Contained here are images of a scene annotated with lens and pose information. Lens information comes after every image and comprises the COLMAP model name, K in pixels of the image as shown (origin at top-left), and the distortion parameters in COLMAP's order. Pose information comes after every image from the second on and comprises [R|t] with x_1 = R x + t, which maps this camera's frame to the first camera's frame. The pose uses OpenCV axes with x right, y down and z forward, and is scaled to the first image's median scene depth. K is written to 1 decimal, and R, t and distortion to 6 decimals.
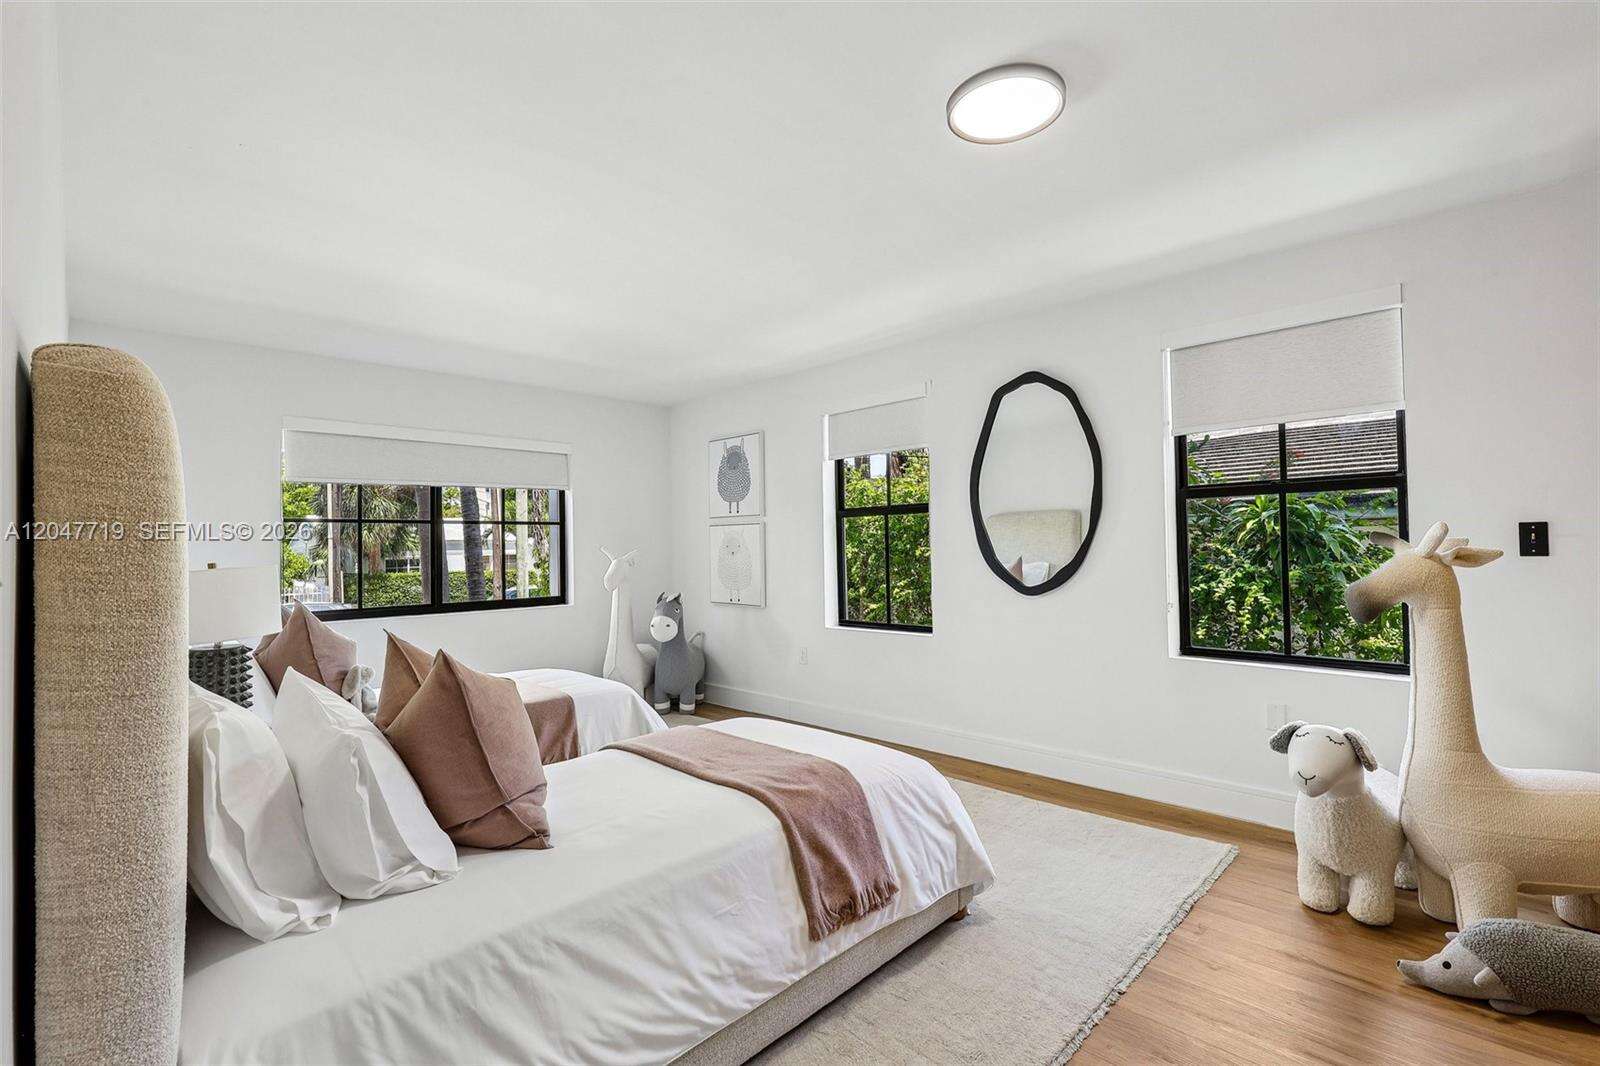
lens RADIAL K [[715.7, 0, 800.0], [0, 715.7, 533.0], [0, 0, 1]] dist [-0.001280, -0.000134]
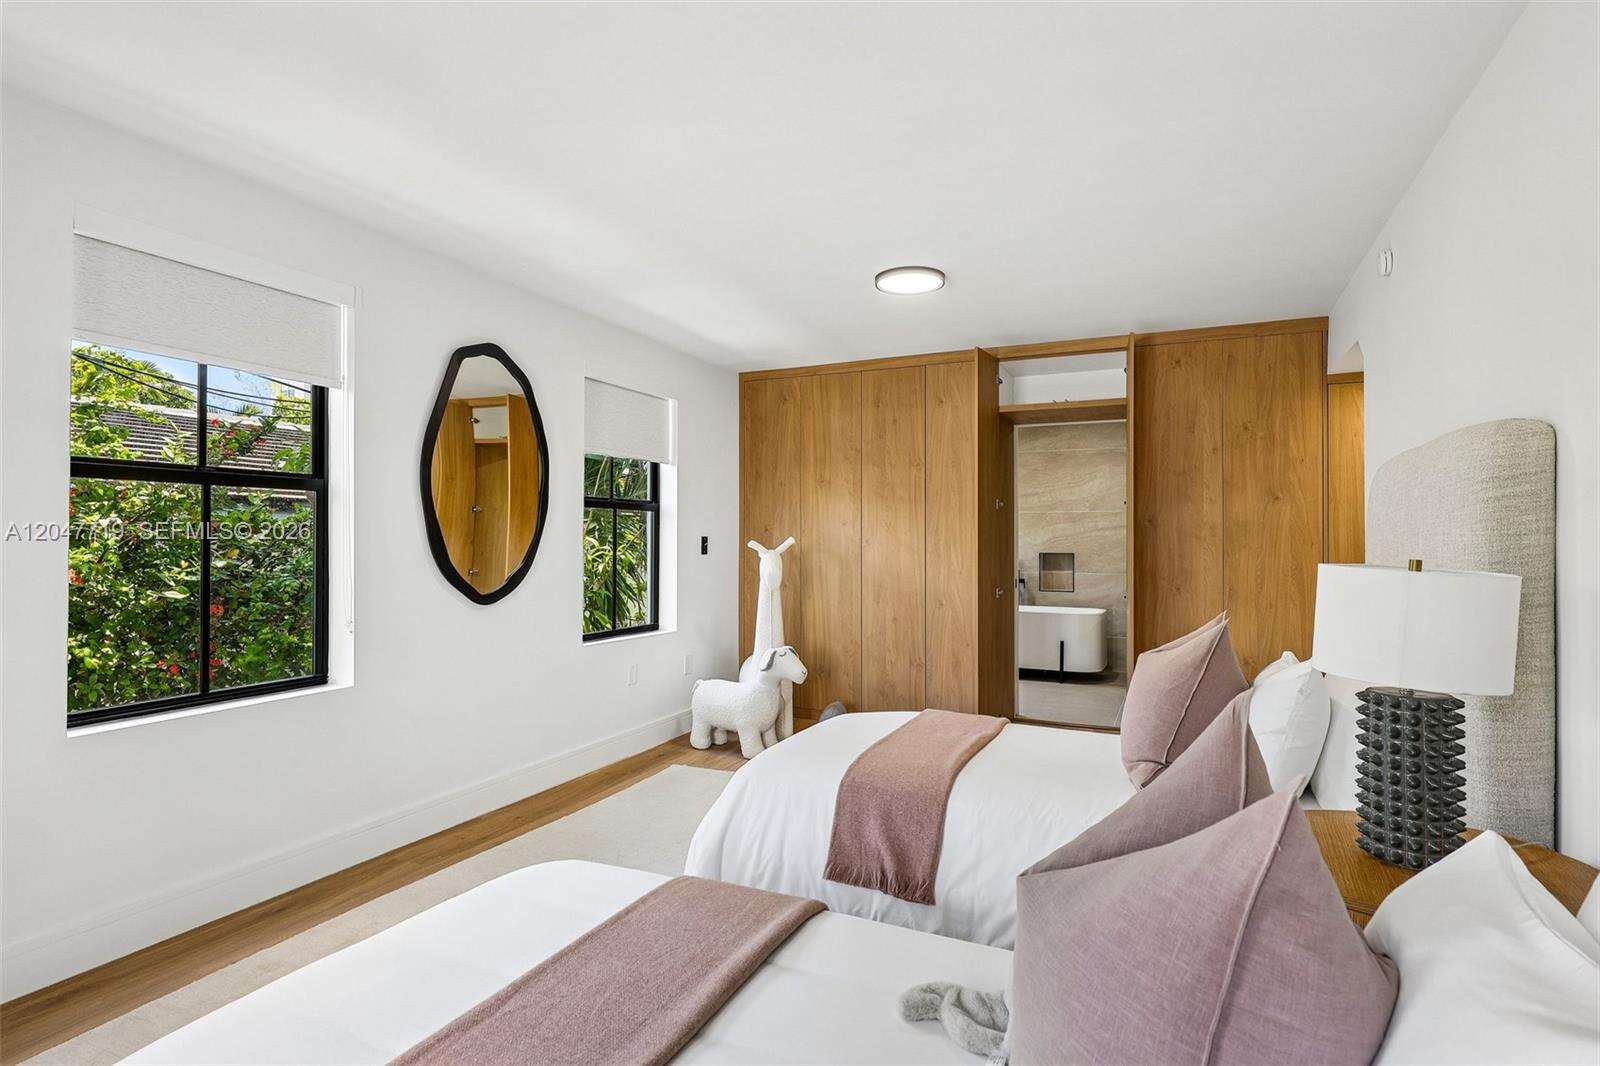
lens RADIAL K [[808.2, 0, 800.0], [0, 808.2, 533.0], [0, 0, 1]] dist [0.000890, 0.000082]
pose [[-0.343503, 0.021003, 0.938917, -0.715684], [-0.016530, 0.999460, -0.028405, 0.022093], [-0.939006, -0.025278, -0.342971, 0.983124]]
